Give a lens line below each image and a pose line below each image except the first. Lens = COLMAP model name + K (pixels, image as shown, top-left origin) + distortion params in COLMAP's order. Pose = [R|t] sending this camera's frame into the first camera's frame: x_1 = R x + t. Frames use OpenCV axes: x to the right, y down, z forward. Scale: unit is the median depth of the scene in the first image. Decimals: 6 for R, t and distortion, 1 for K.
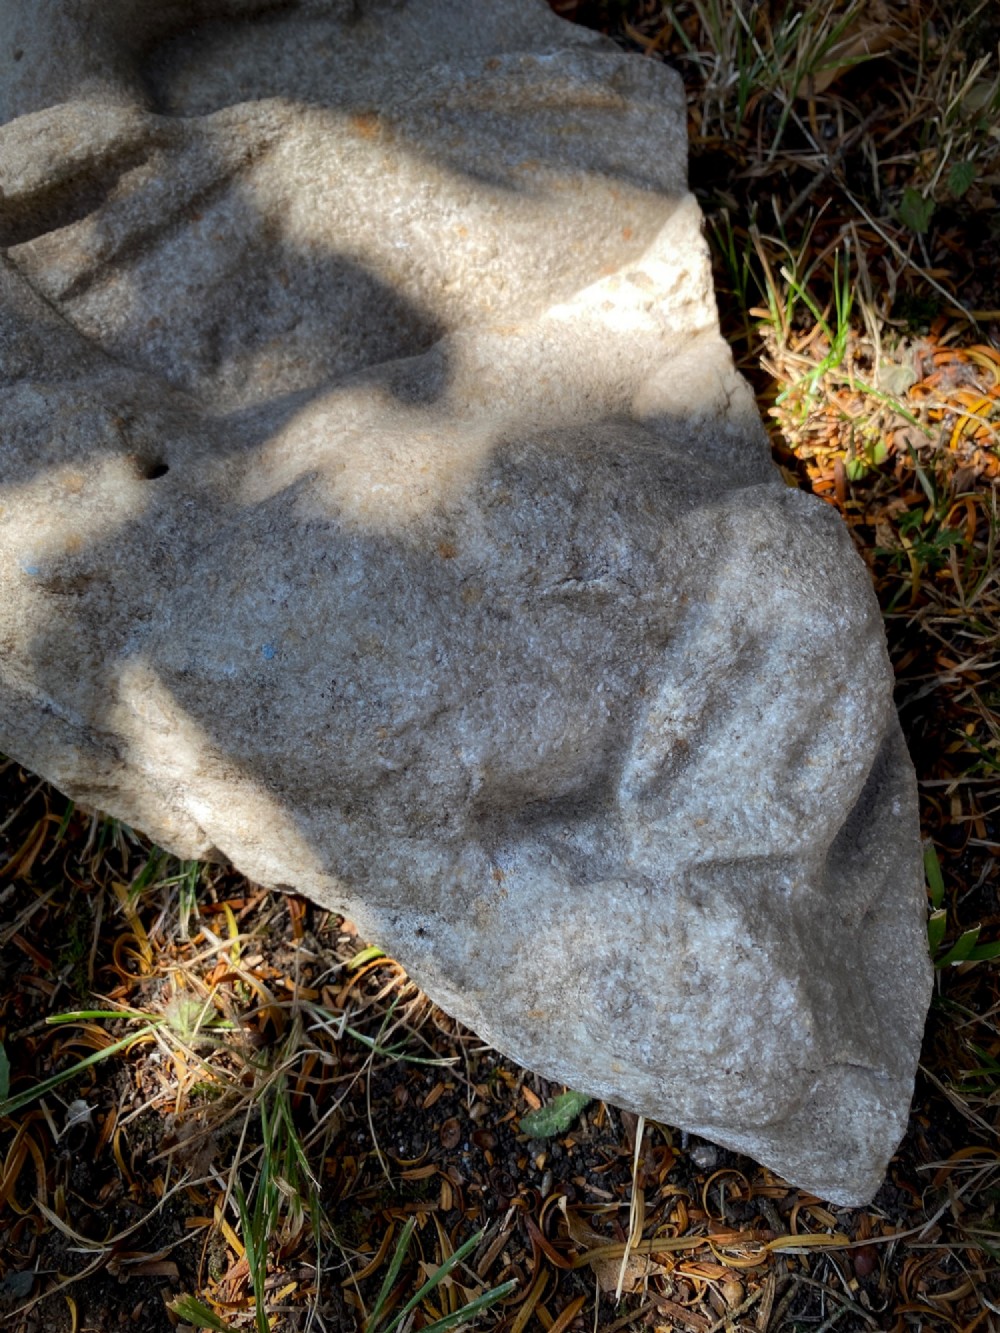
lens RADIAL K [[1033.4, 0, 513.8], [0, 1033.4, 643.2], [0, 0, 1]] dist [0.011754, -0.026118]
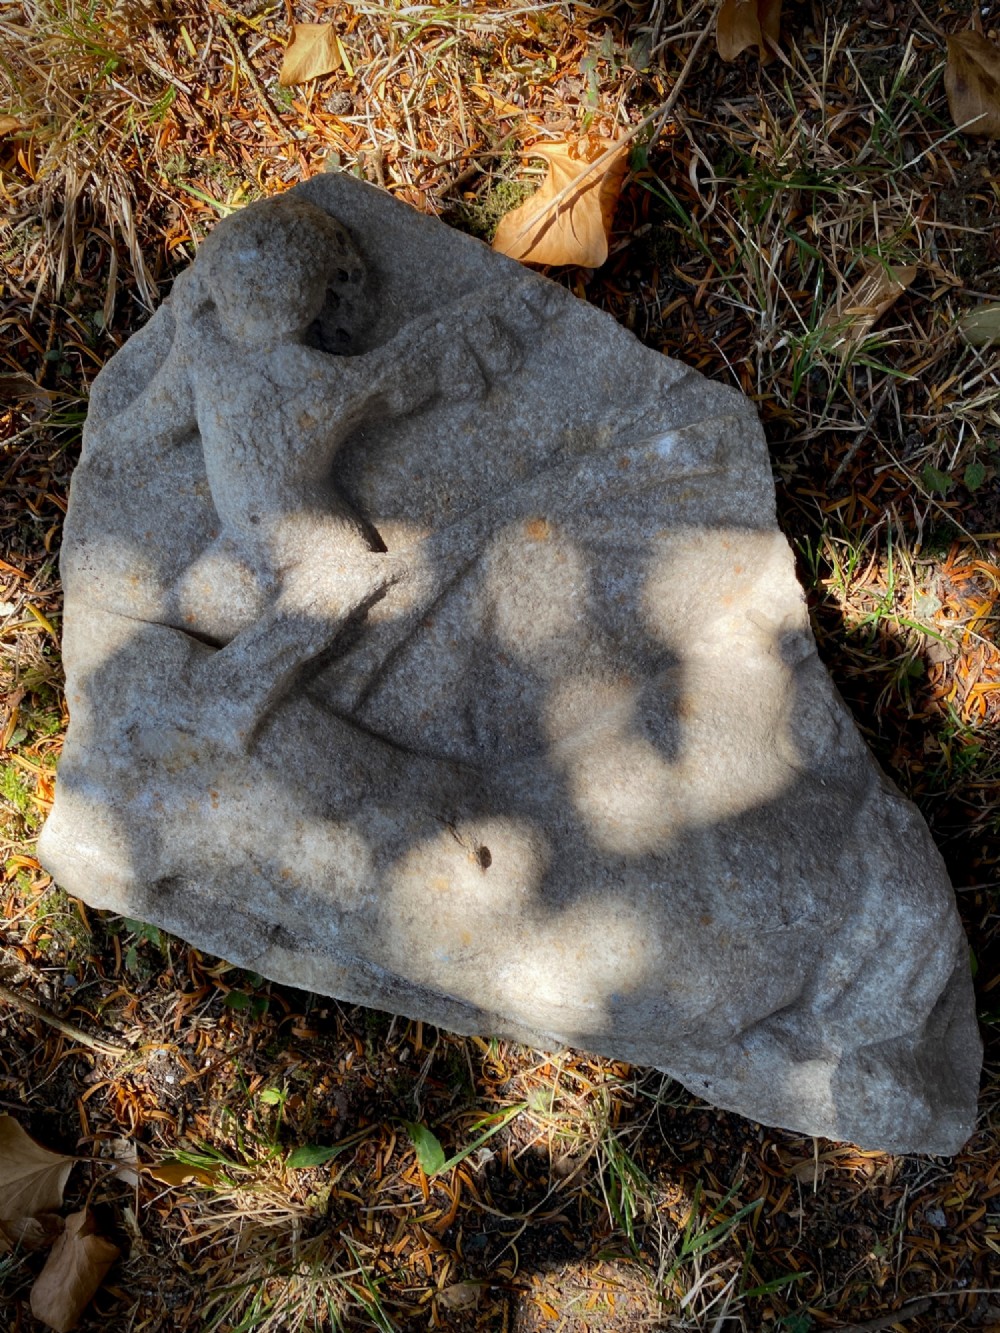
lens RADIAL K [[1033.4, 0, 508.2], [0, 1033.4, 661.8], [0, 0, 1]] dist [0.011754, -0.026118]
pose [[0.979267, -0.198784, 0.039009, -0.335875], [0.170113, 0.911507, 0.374455, -1.073470], [-0.109993, -0.360055, 0.926424, -0.343513]]
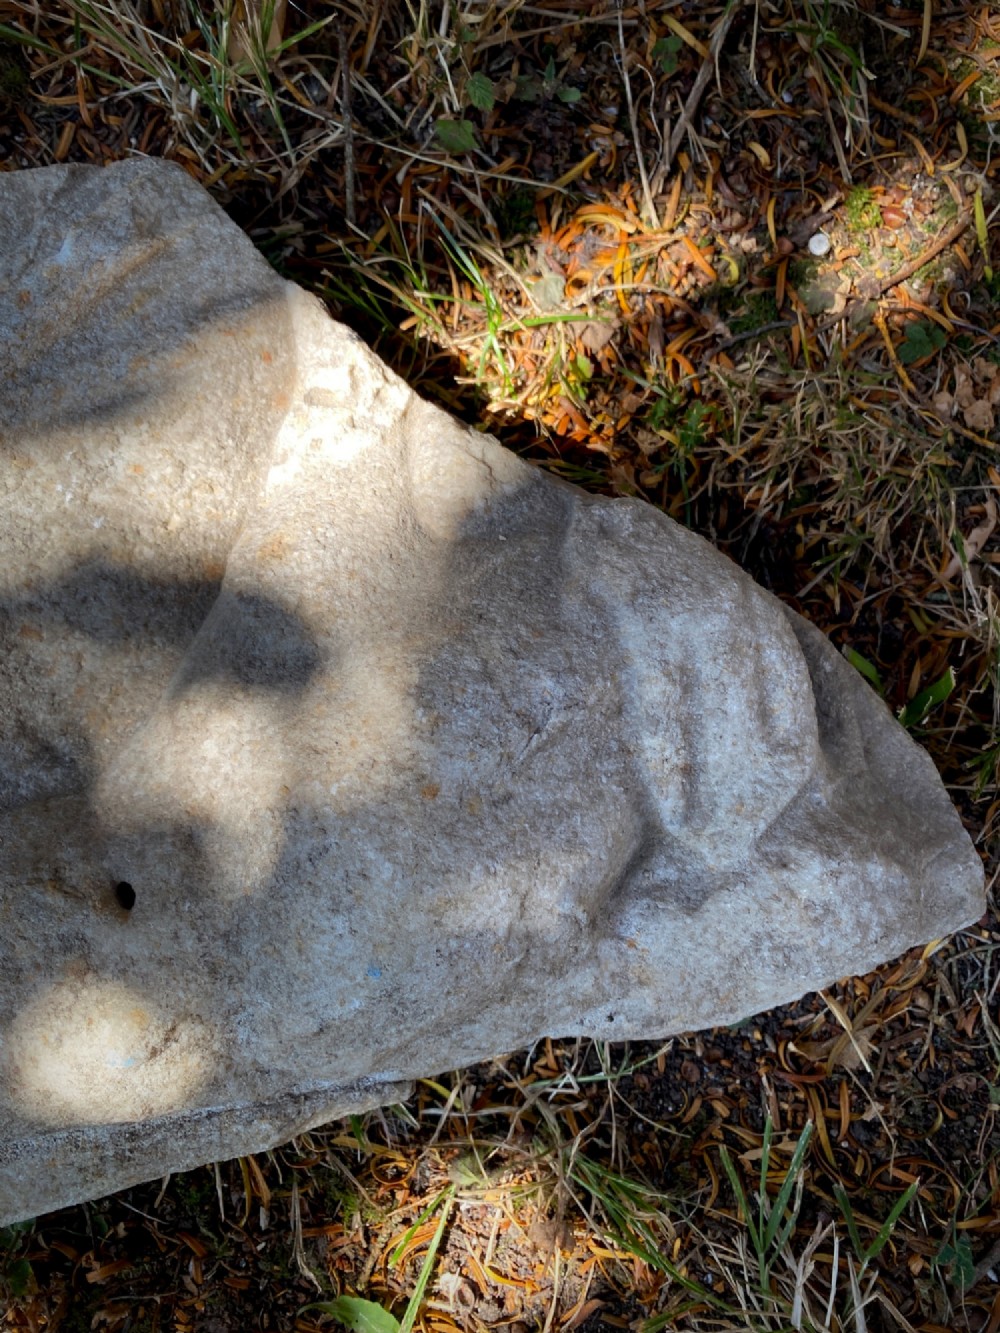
lens RADIAL K [[1033.4, 0, 509.4], [0, 1033.4, 648.9], [0, 0, 1]] dist [0.011754, -0.026118]
pose [[0.731366, -0.672365, 0.114149, -0.024286], [0.620232, 0.725355, 0.298617, -0.438930], [-0.283578, -0.147599, 0.947522, -0.031356]]
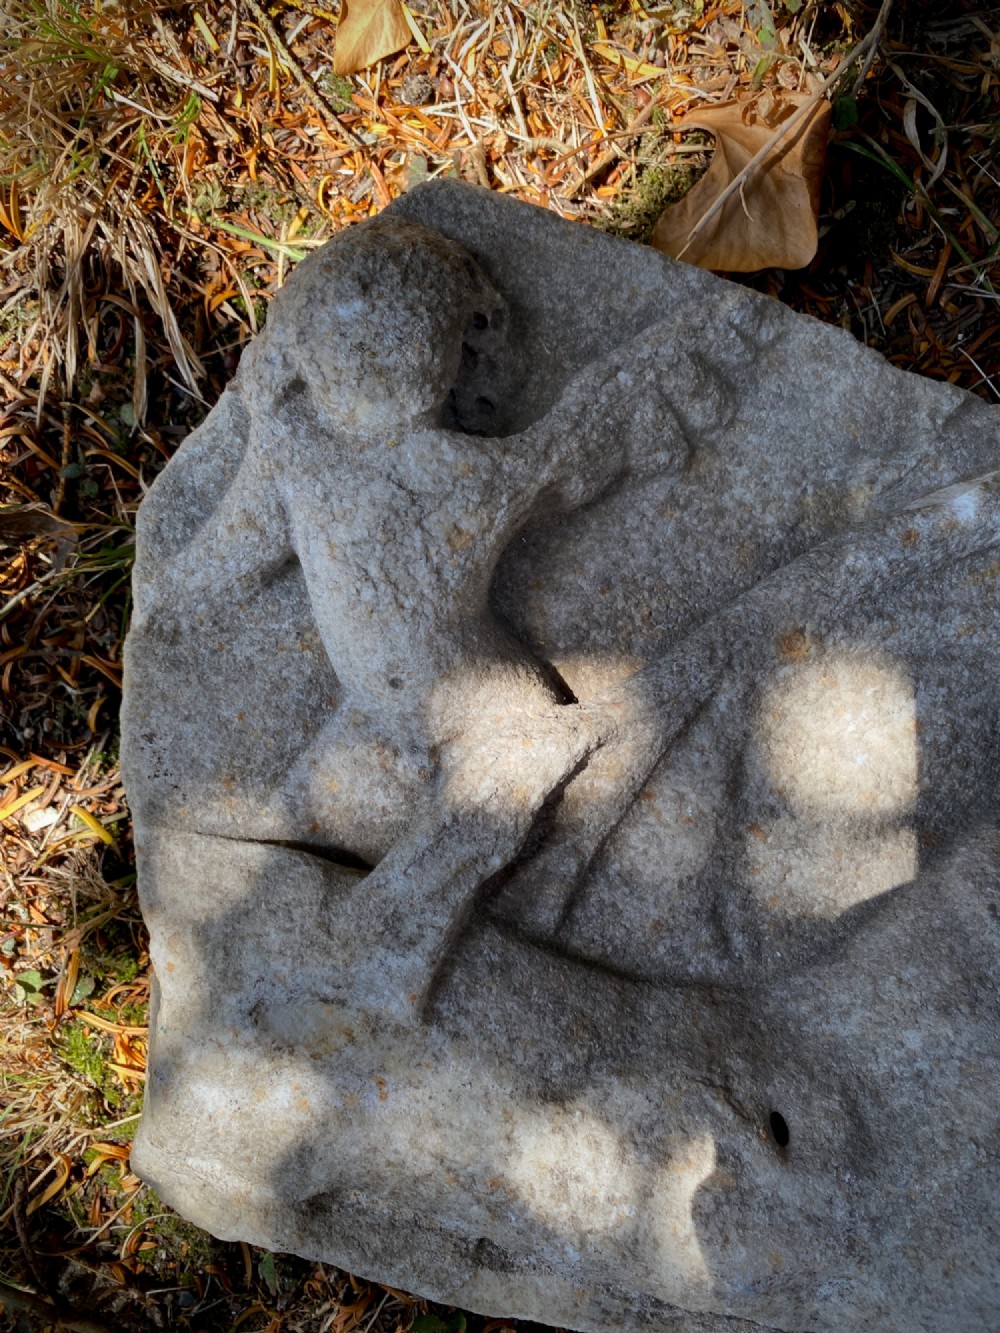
lens RADIAL K [[1033.4, 0, 511.9], [0, 1033.4, 659.6], [0, 0, 1]] dist [0.011754, -0.026118]
pose [[0.950018, -0.310295, 0.034379, -0.527824], [0.277534, 0.889841, 0.362158, -1.133312], [-0.142968, -0.334515, 0.931483, 0.226598]]
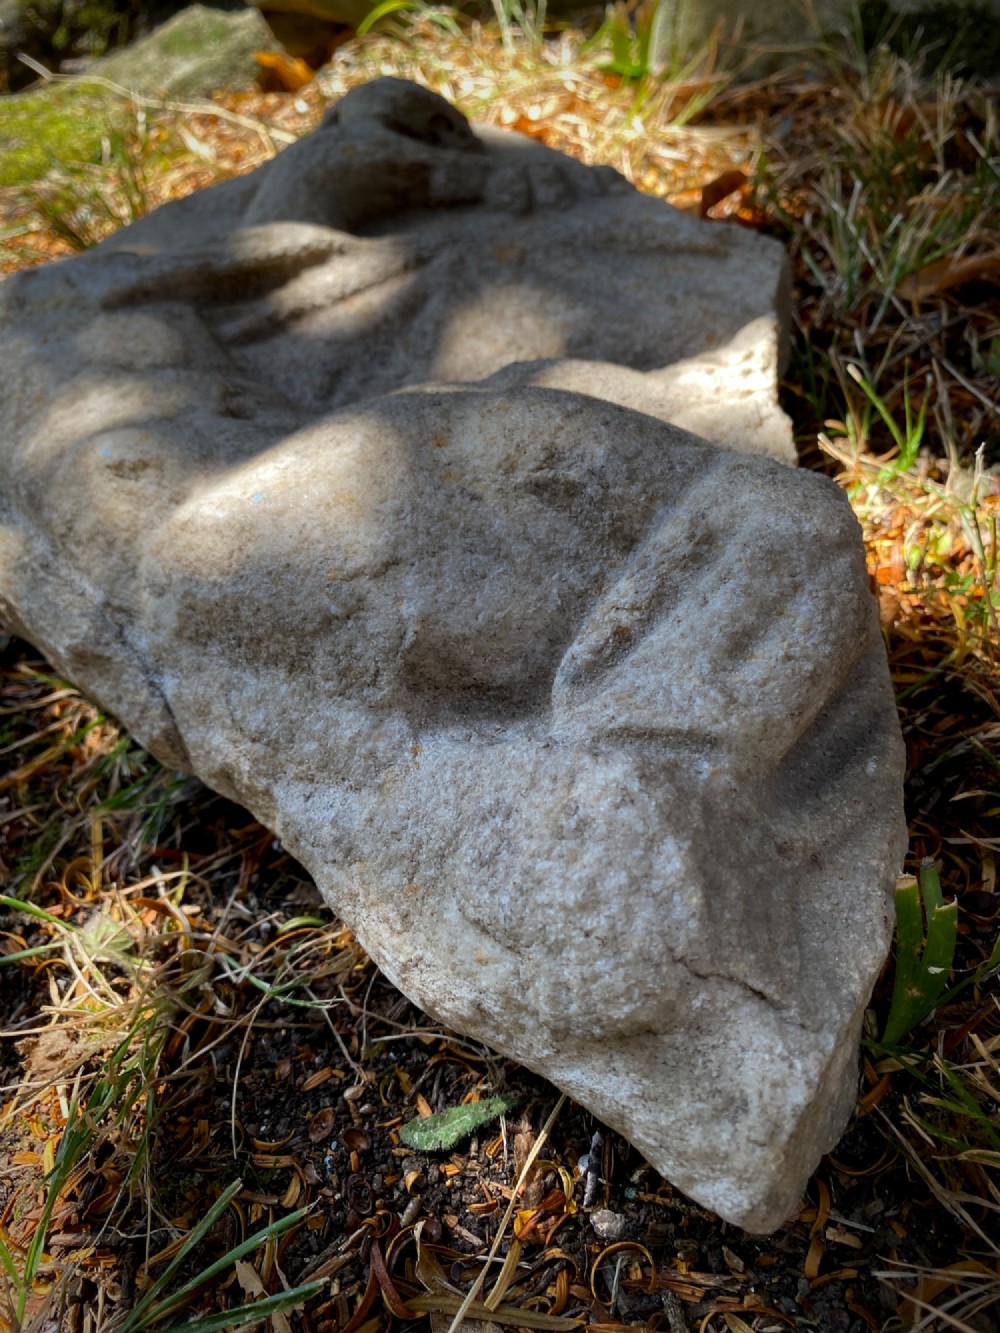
lens RADIAL K [[1033.4, 0, 512.2], [0, 1033.4, 647.6], [0, 0, 1]] dist [0.011754, -0.026118]
pose [[0.962561, 0.131757, -0.236890, 0.268603], [-0.212708, 0.908854, -0.358803, 0.438924], [0.168024, 0.395758, 0.902853, 0.120215]]
